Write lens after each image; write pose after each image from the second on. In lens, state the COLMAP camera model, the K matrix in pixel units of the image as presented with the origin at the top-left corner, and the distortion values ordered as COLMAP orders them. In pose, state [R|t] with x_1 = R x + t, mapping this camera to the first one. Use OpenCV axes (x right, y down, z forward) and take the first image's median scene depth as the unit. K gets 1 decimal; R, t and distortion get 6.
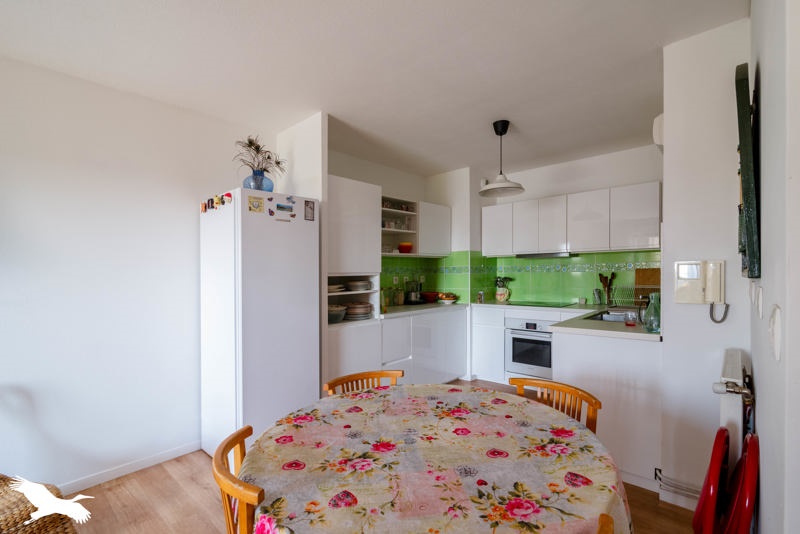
lens RADIAL K [[381.8, 0, 396.7], [0, 381.8, 282.9], [0, 0, 1]] dist [0.000707, -0.000035]
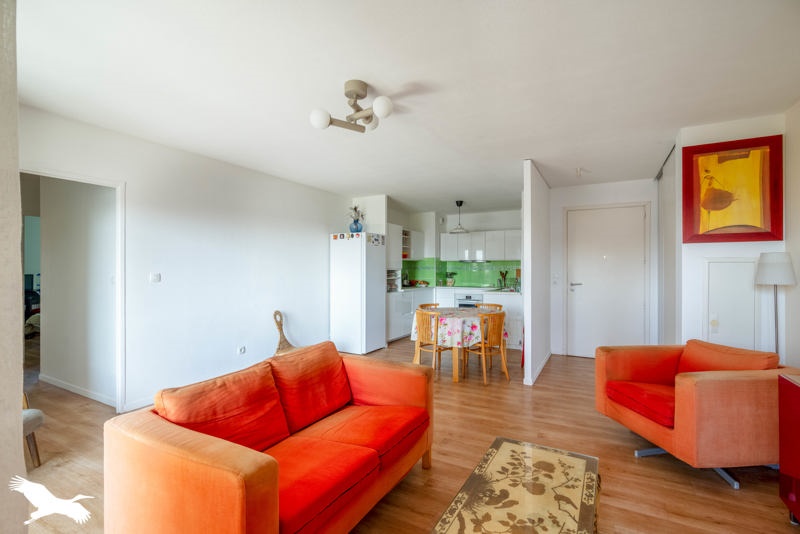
lens RADIAL K [[375.2, 0, 400.0], [0, 375.2, 267.0], [0, 0, 1]] dist [0.000072, -0.000083]
pose [[0.972568, 0.019862, 0.231767, -0.438670], [-0.011774, 0.999274, -0.036227, 0.031342], [-0.232319, 0.032504, 0.972096, -0.796230]]
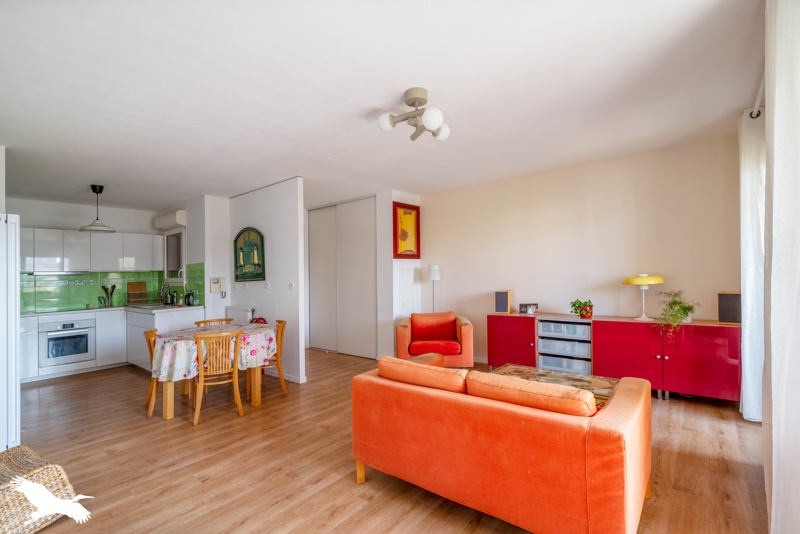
lens RADIAL K [[375.2, 0, 400.0], [0, 375.2, 267.0], [0, 0, 1]] dist [0.000072, -0.000083]
pose [[-0.044614, 0.038880, 0.998247, -1.012330], [0.057736, 0.997673, -0.036277, 0.023332], [-0.997335, 0.056016, -0.046755, -0.099259]]
